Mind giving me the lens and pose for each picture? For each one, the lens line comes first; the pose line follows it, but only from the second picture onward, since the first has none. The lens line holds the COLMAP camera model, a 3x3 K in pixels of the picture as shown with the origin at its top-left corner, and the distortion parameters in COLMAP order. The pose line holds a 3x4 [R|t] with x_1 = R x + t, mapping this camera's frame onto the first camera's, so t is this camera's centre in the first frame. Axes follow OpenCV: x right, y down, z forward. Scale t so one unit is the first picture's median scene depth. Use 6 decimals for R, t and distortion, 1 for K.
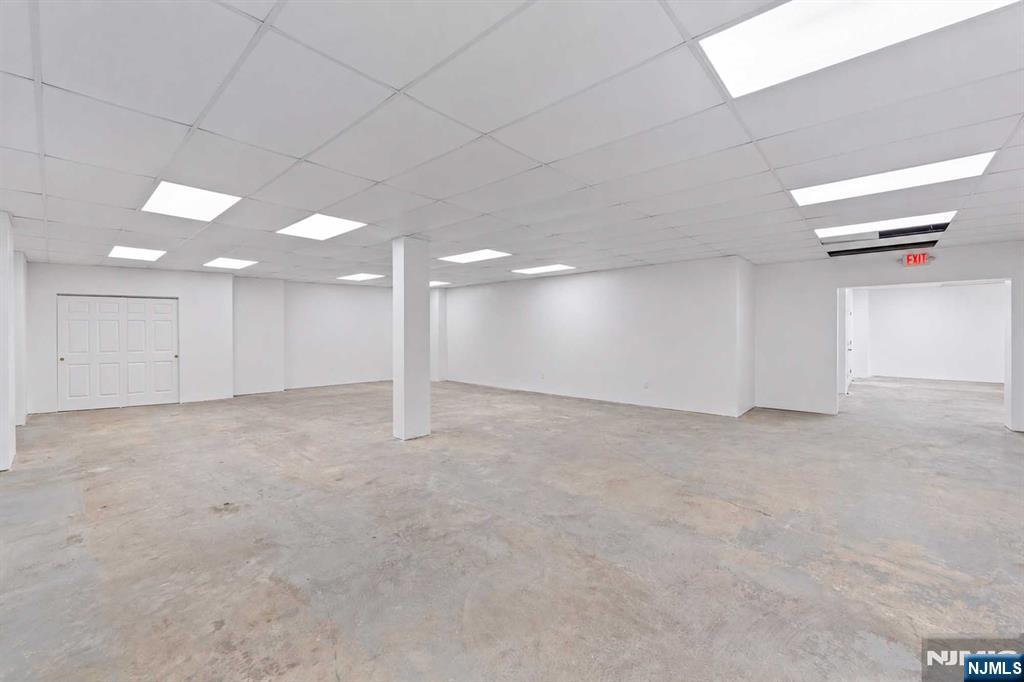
lens RADIAL K [[408.0, 0, 512.3], [0, 408.0, 338.1], [0, 0, 1]] dist [-0.001041, -0.000190]
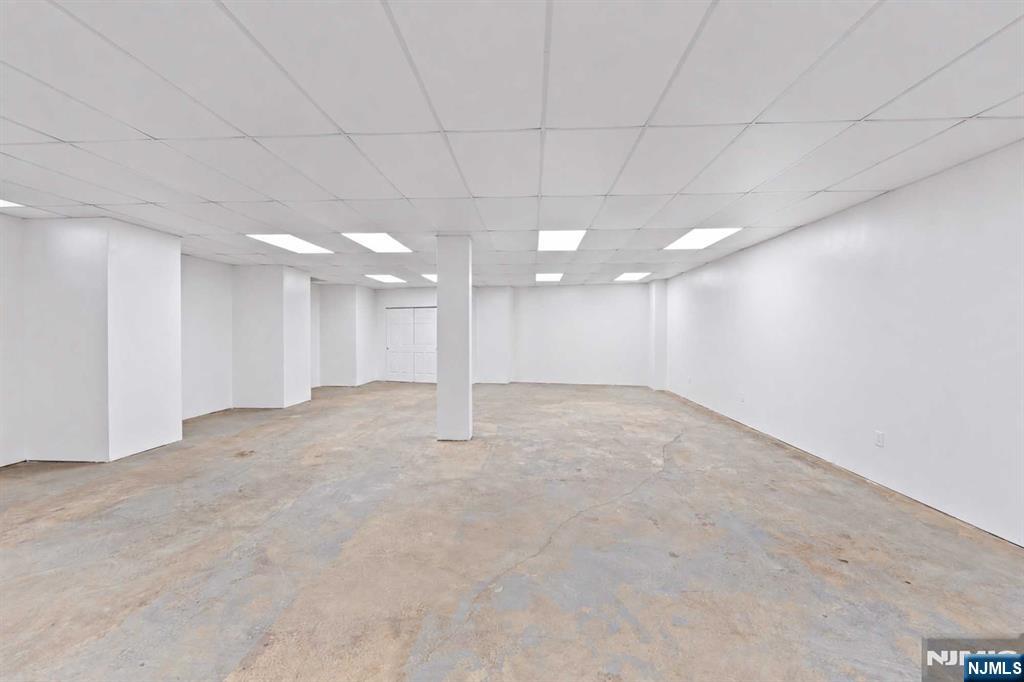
lens RADIAL K [[408.0, 0, 512.3], [0, 408.0, 338.1], [0, 0, 1]] dist [-0.001041, -0.000190]
pose [[0.625707, 0.013723, -0.779938, 0.874069], [-0.012023, 0.999896, 0.007947, -0.013496], [0.779966, 0.004405, 0.625807, 0.715772]]
